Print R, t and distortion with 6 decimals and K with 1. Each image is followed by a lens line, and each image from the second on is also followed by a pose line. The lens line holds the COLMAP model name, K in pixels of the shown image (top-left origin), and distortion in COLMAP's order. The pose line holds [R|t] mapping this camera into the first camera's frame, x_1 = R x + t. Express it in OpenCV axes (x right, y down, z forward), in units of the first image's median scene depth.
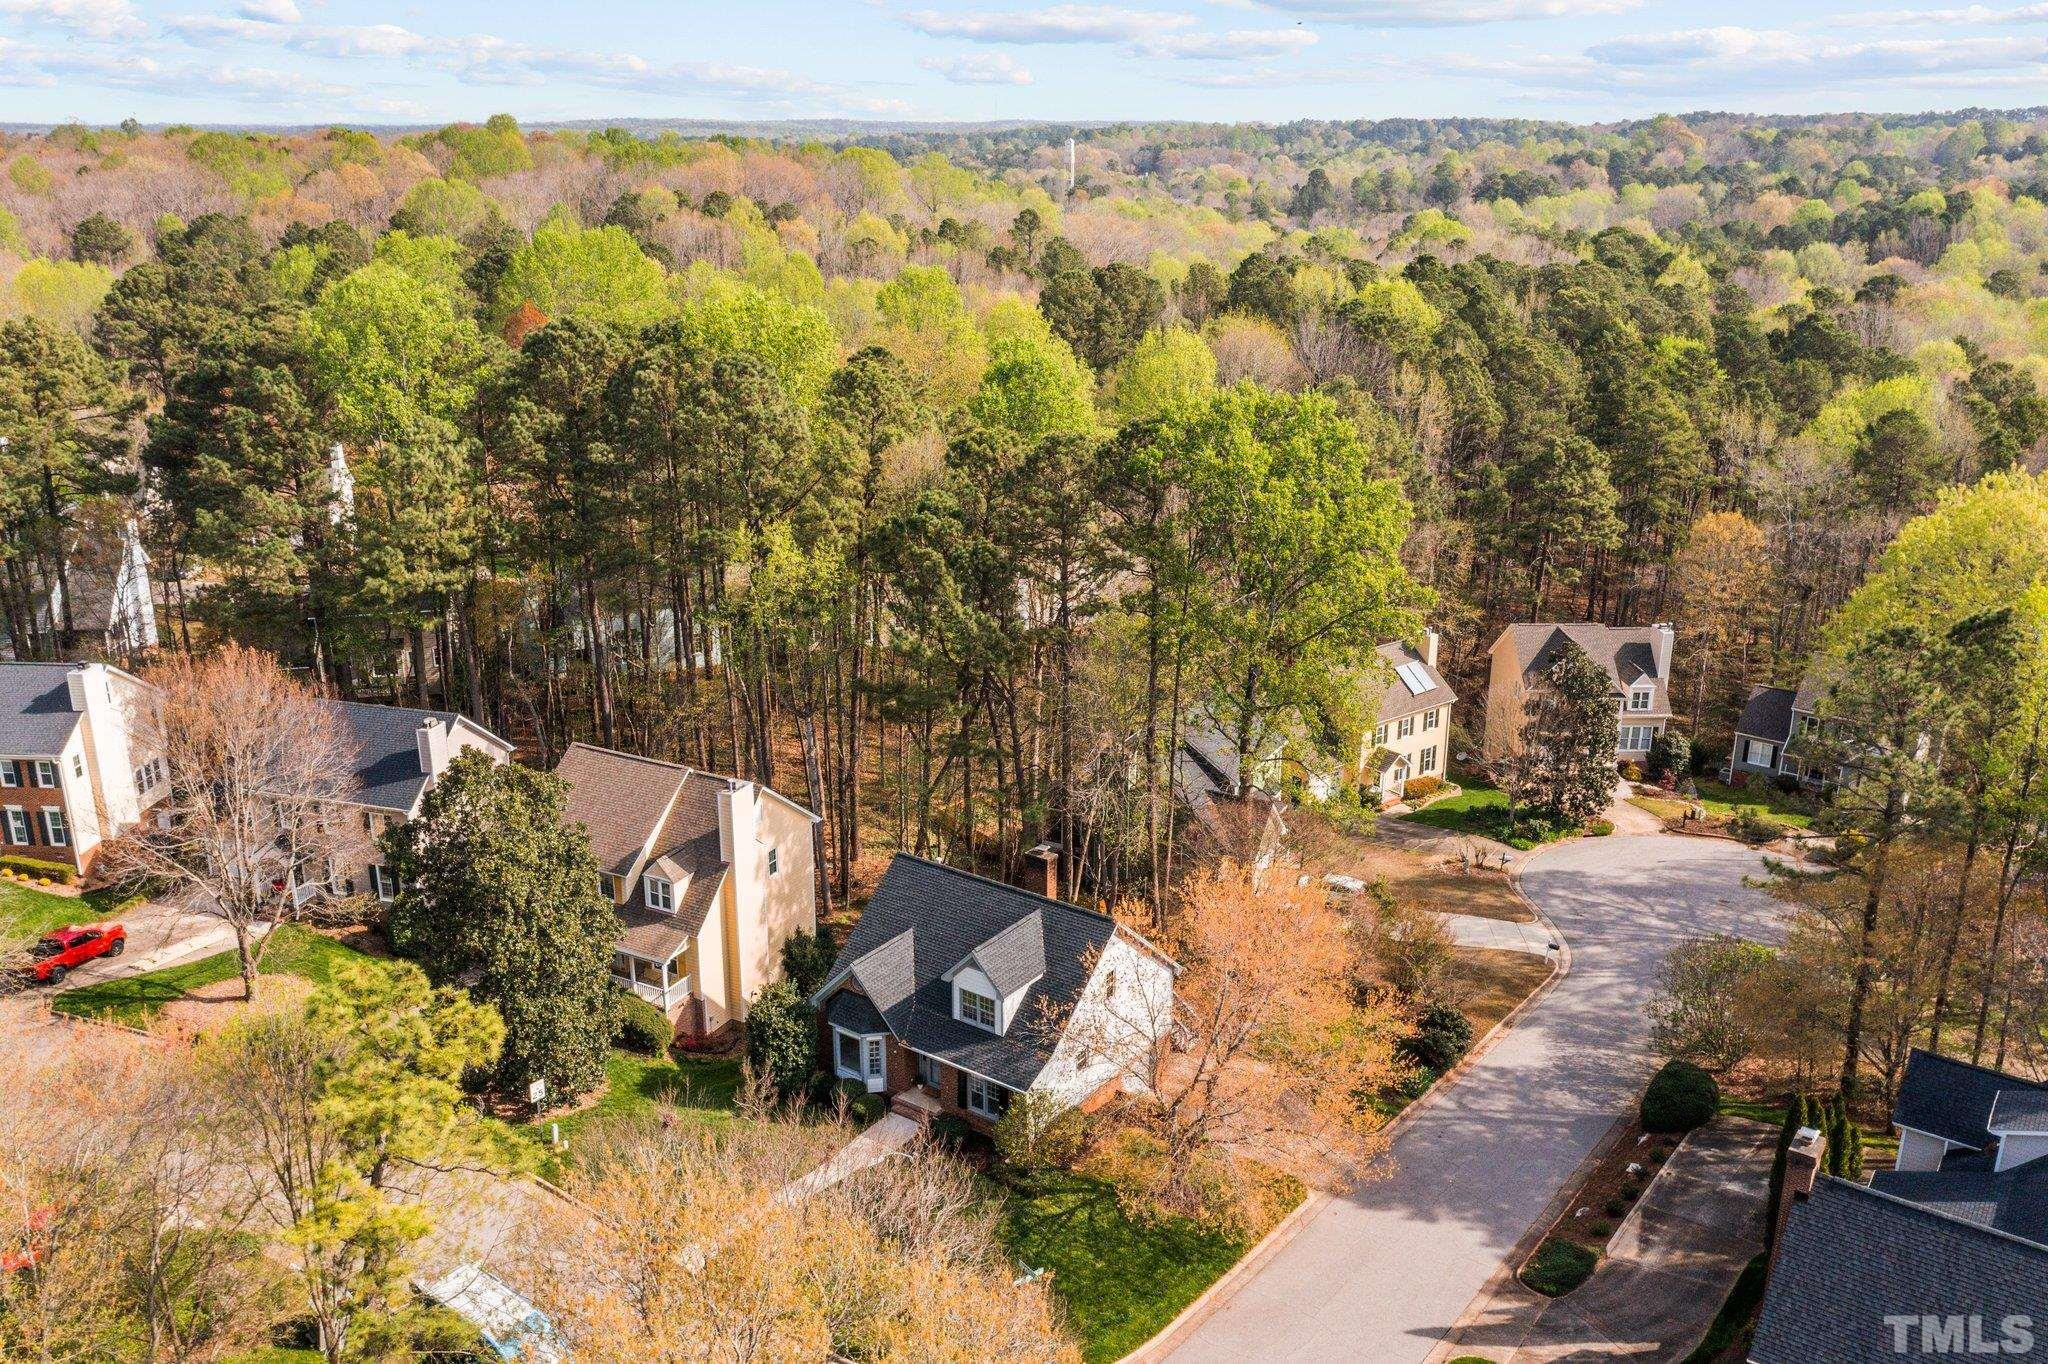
lens RADIAL K [[1688.8, 0, 1025.6], [0, 1688.8, 675.9], [0, 0, 1]] dist [0.002257, 0.001464]
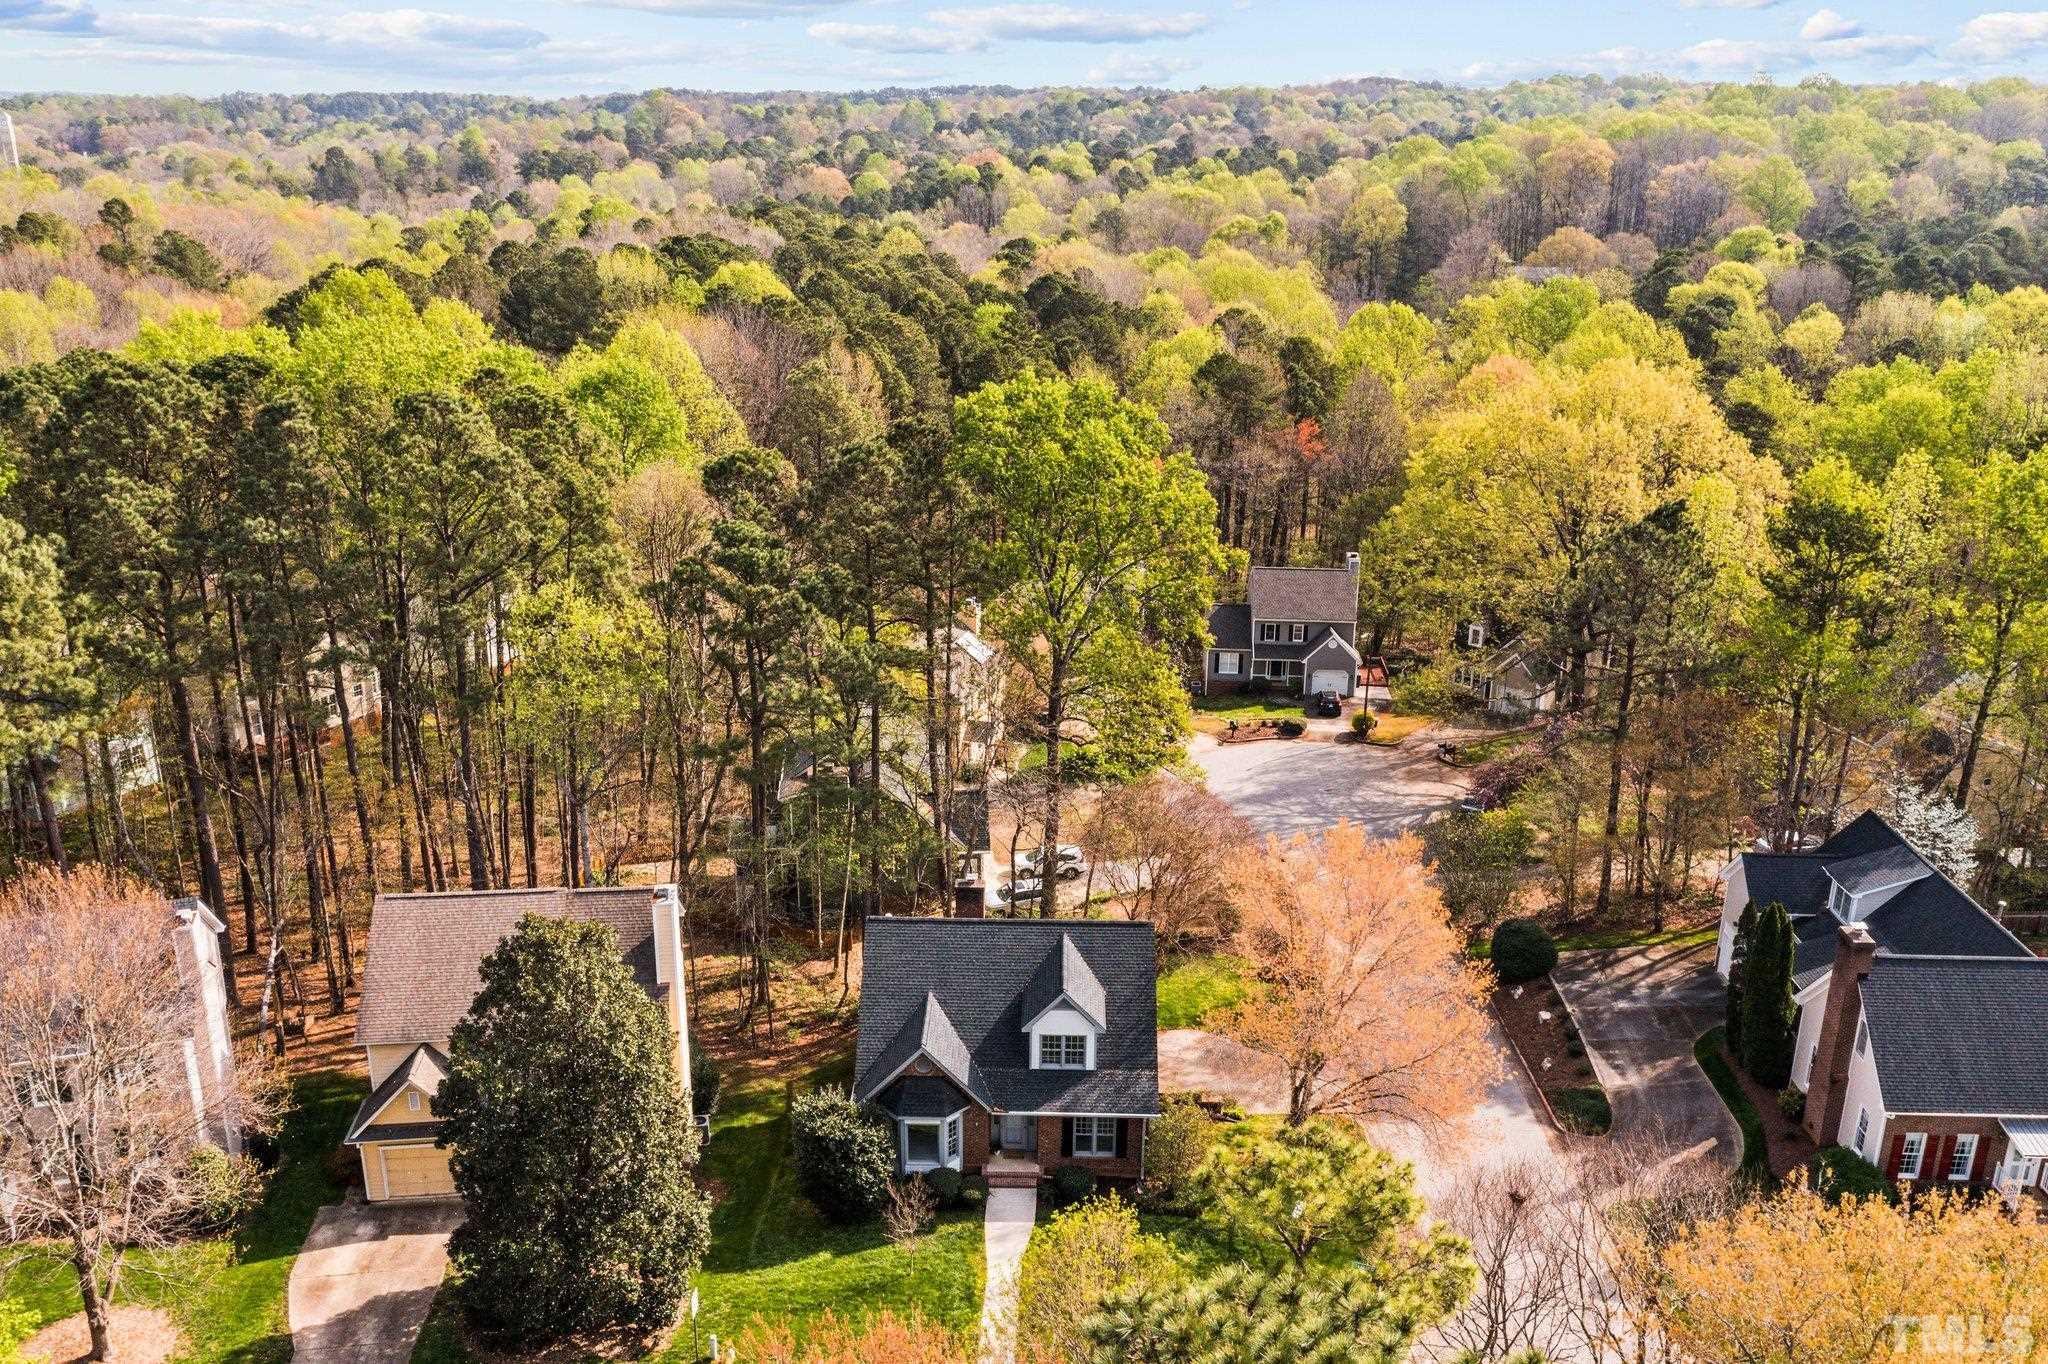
lens RADIAL K [[1688.8, 0, 1023.4], [0, 1688.8, 687.2], [0, 0, 1]] dist [0.002257, 0.001464]
pose [[0.823720, -0.181406, 0.537194, -0.394084], [0.170650, 0.982826, 0.070222, -0.055728], [-0.540707, 0.033829, 0.840531, 0.159176]]
